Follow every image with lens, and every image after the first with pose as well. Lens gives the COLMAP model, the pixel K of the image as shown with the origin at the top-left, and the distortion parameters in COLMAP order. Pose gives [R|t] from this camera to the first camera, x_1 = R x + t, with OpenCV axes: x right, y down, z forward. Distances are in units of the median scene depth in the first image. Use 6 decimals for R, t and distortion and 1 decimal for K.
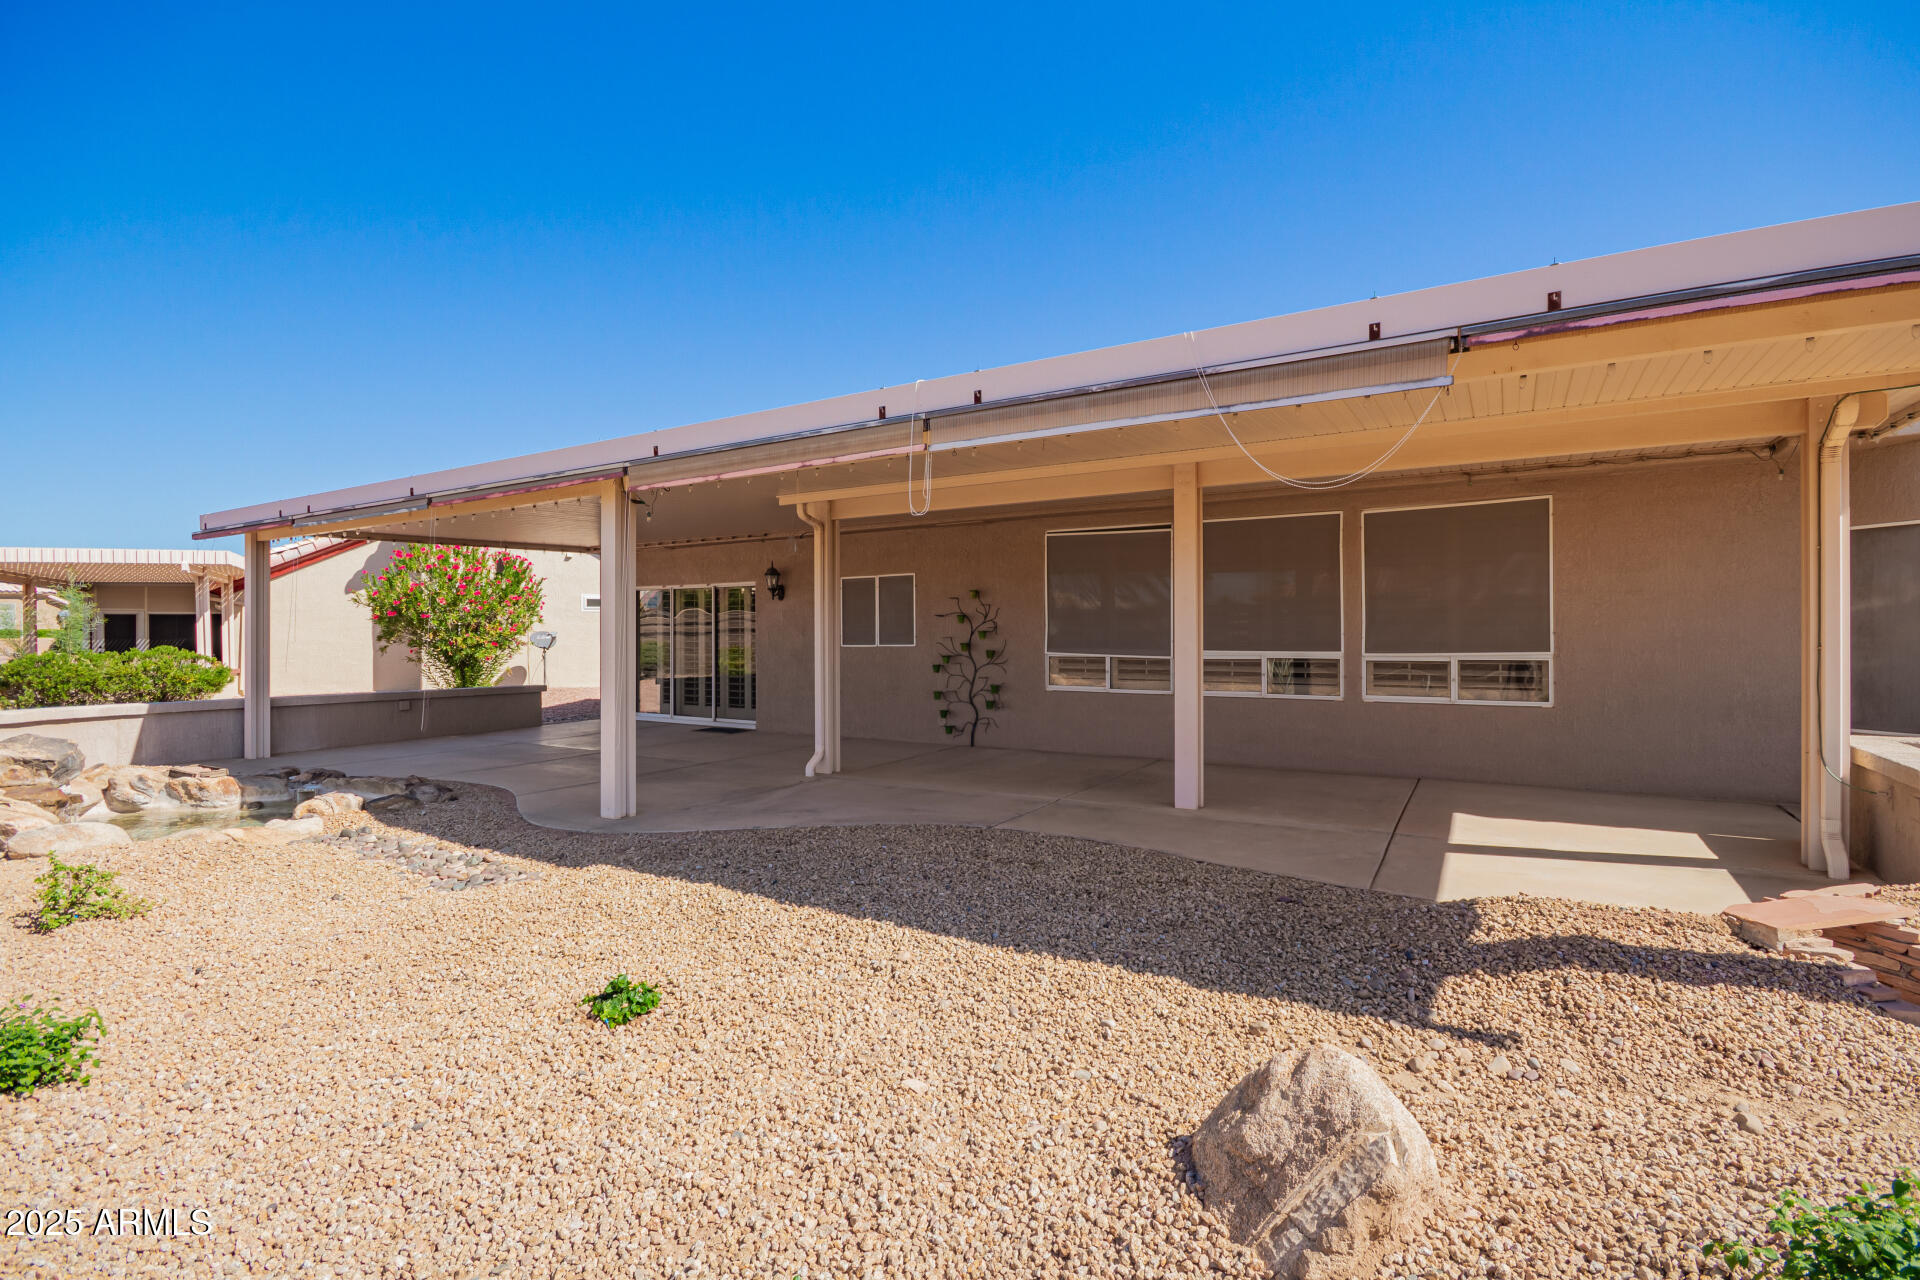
lens RADIAL K [[884.6, 0, 973.3], [0, 884.6, 636.4], [0, 0, 1]] dist [-0.003101, -0.004379]
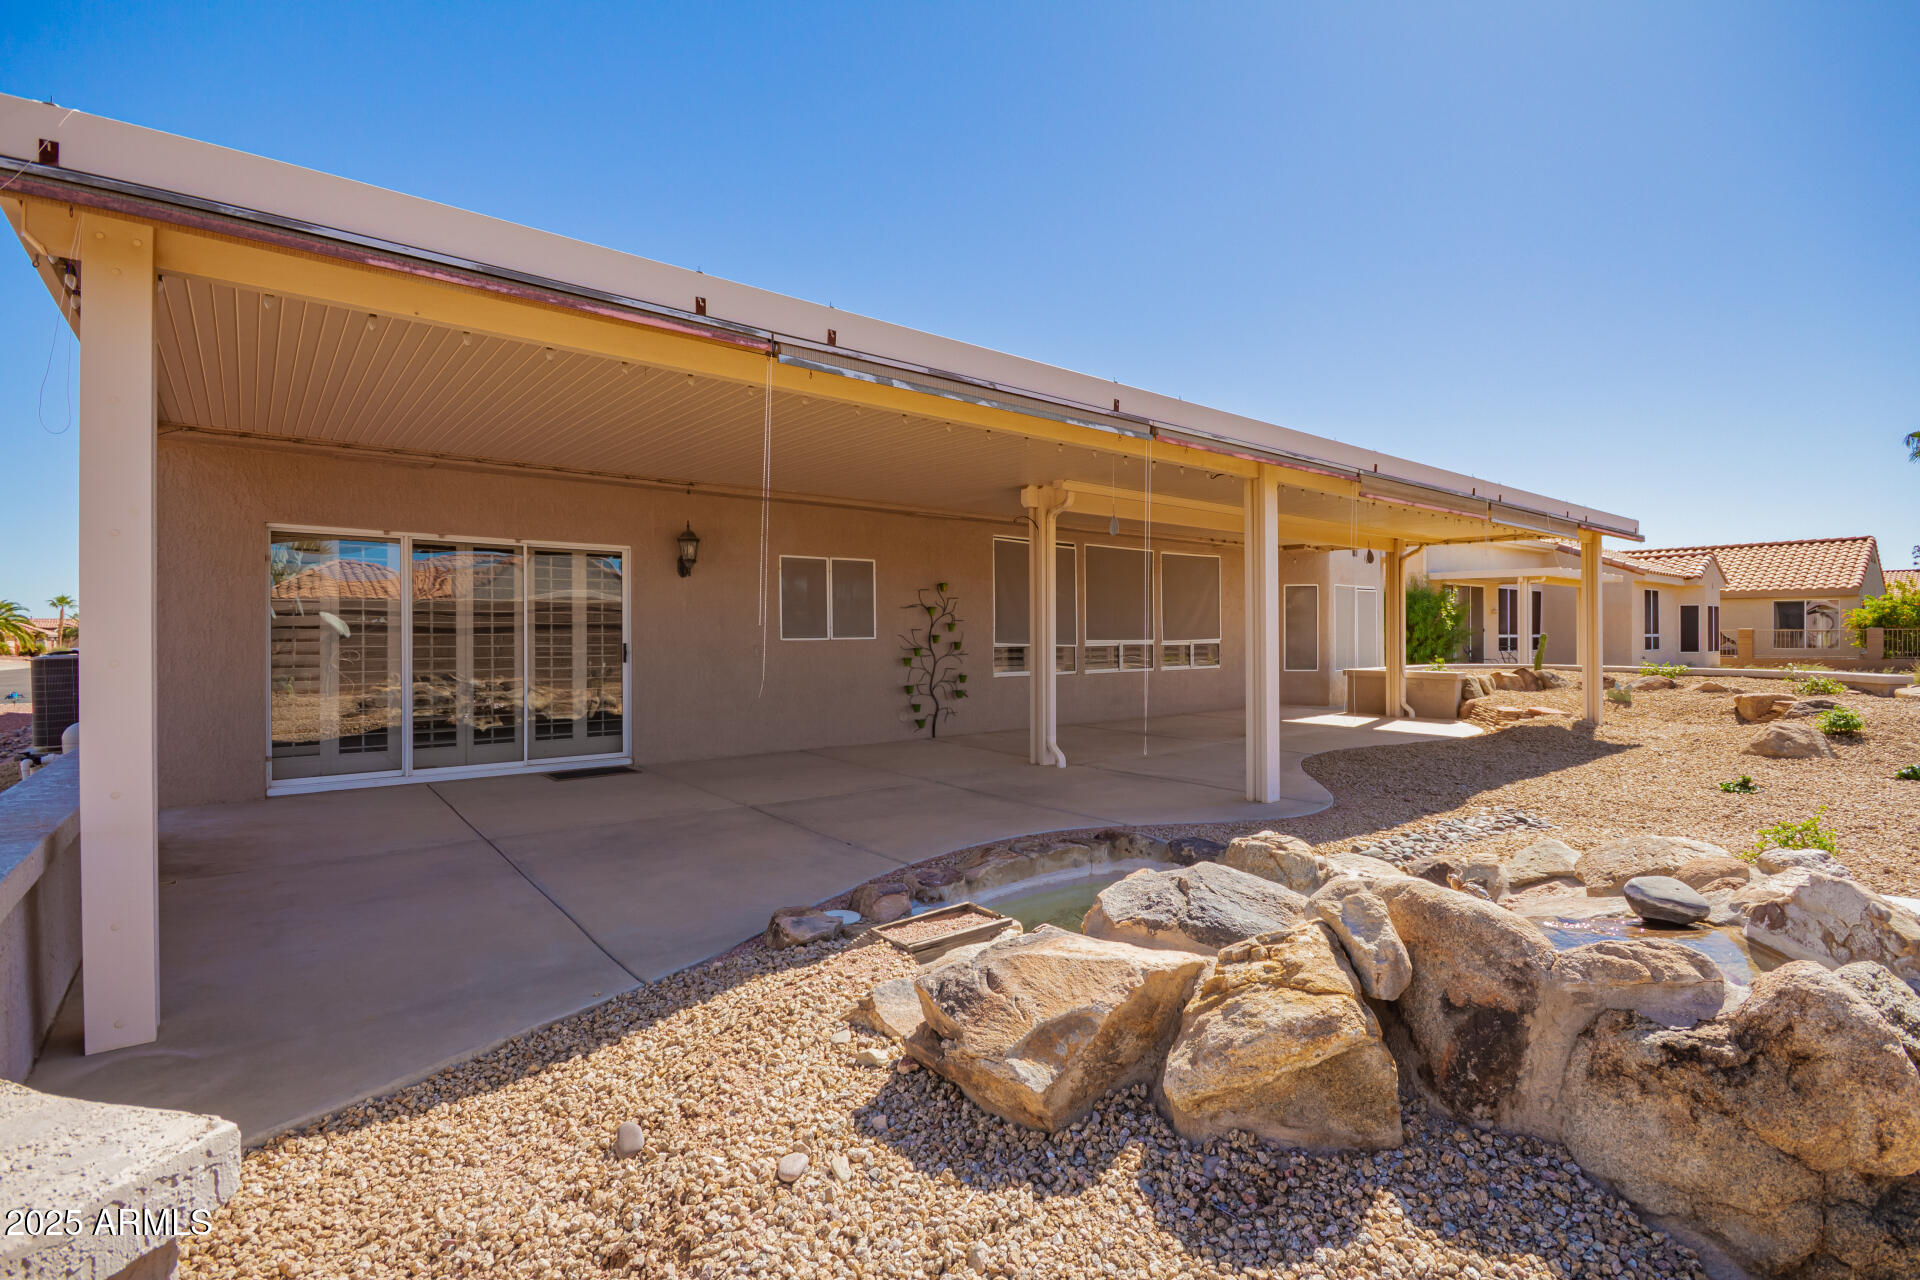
lens RADIAL K [[884.6, 0, 966.0], [0, 884.6, 637.0], [0, 0, 1]] dist [-0.003101, -0.004379]
pose [[0.350386, 0.001889, 0.936604, -0.927144], [0.000449, 0.999998, -0.002185, 0.011903], [-0.936605, 0.001186, 0.350384, 0.611312]]
